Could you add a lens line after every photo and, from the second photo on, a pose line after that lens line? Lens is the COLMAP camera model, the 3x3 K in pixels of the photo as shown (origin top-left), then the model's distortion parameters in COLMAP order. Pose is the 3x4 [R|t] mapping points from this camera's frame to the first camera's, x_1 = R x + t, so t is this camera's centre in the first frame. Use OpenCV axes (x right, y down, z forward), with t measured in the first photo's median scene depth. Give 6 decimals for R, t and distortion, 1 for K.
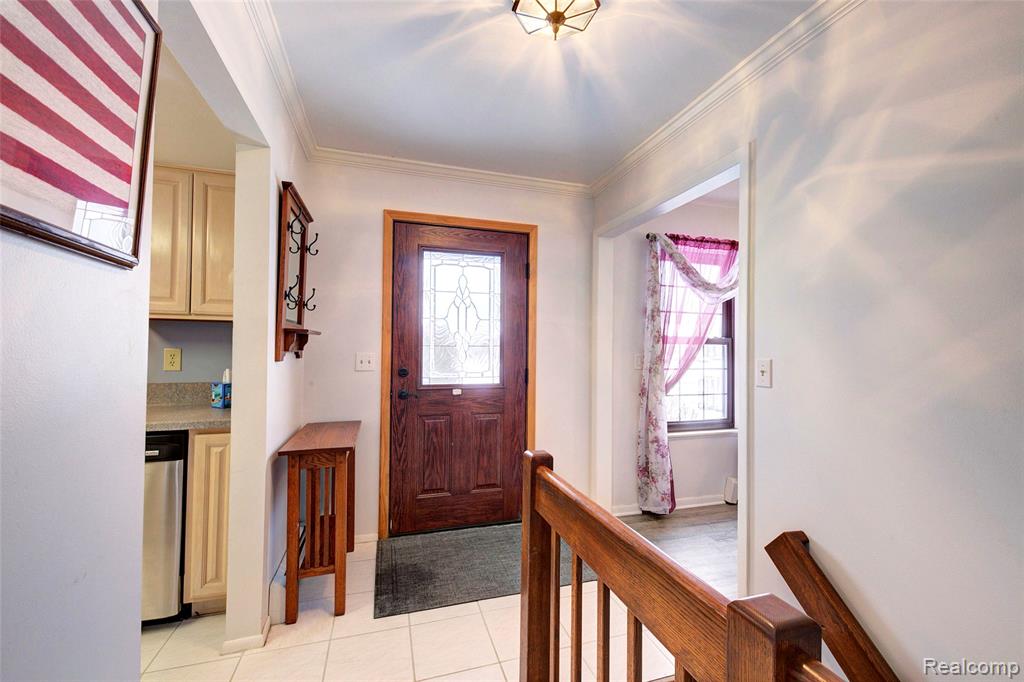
lens RADIAL K [[434.4, 0, 546.3], [0, 434.4, 341.2], [0, 0, 1]] dist [-0.000345, -0.000164]
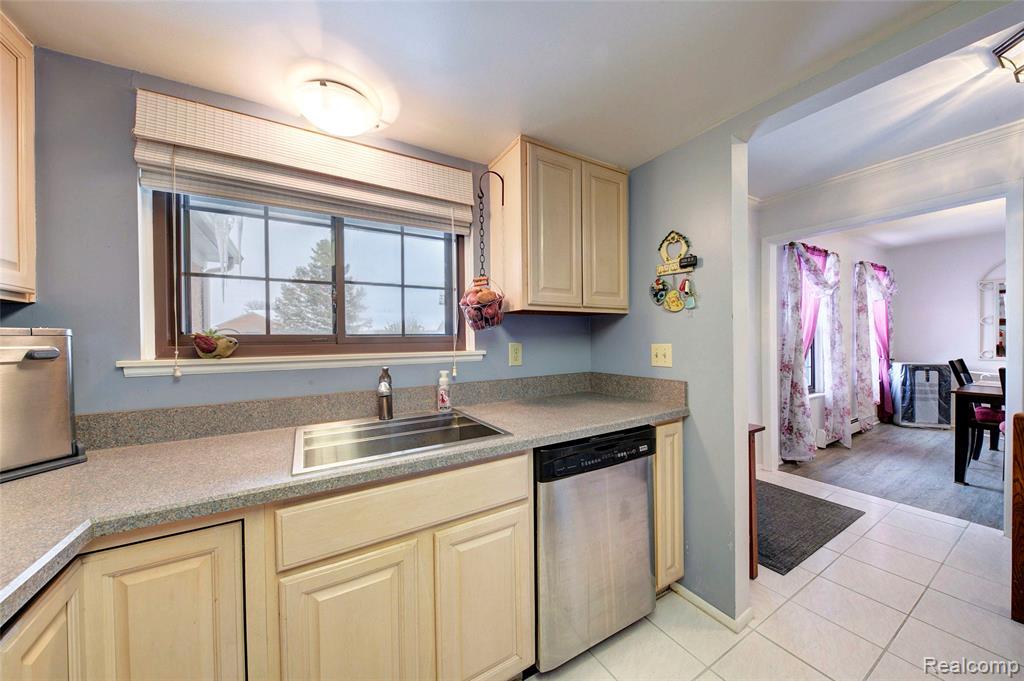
lens RADIAL K [[353.8, 0, 515.7], [0, 353.8, 342.5], [0, 0, 1]] dist [-0.000250, -0.003199]
pose [[0.974734, -0.028366, 0.221559, -1.037021], [0.022682, 0.999346, 0.028157, -0.006342], [-0.222213, -0.022421, 0.974740, 0.226382]]
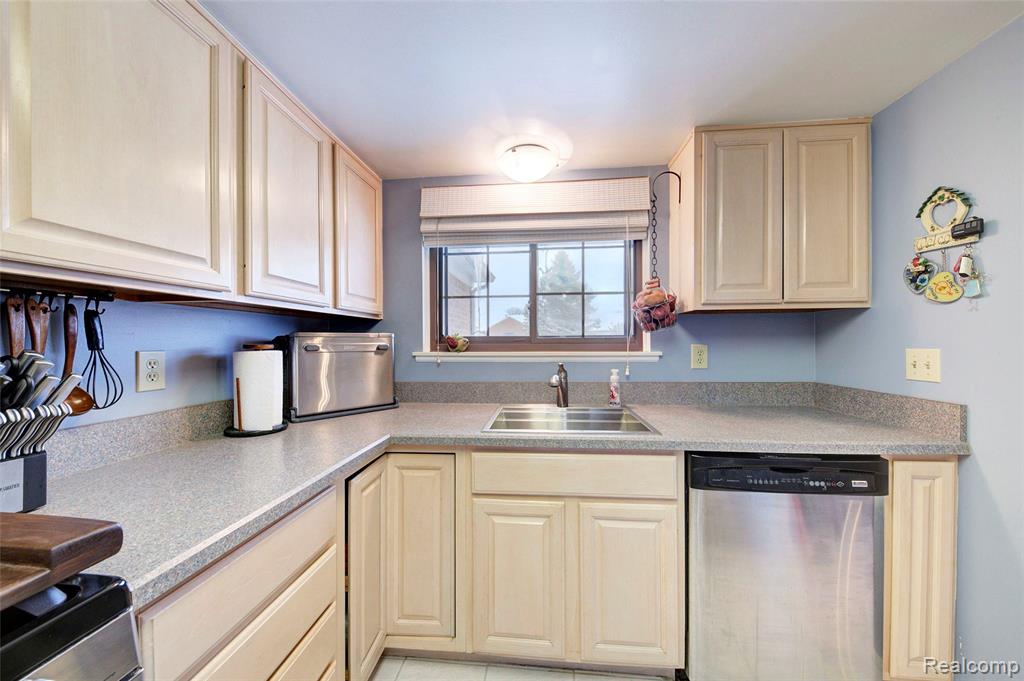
lens RADIAL K [[353.8, 0, 509.7], [0, 353.8, 342.9], [0, 0, 1]] dist [-0.000250, -0.003199]
pose [[0.913258, -0.017503, -0.407006, -0.923577], [0.025094, 0.999596, 0.013321, -0.006614], [0.406608, -0.022379, 0.913328, 0.156836]]
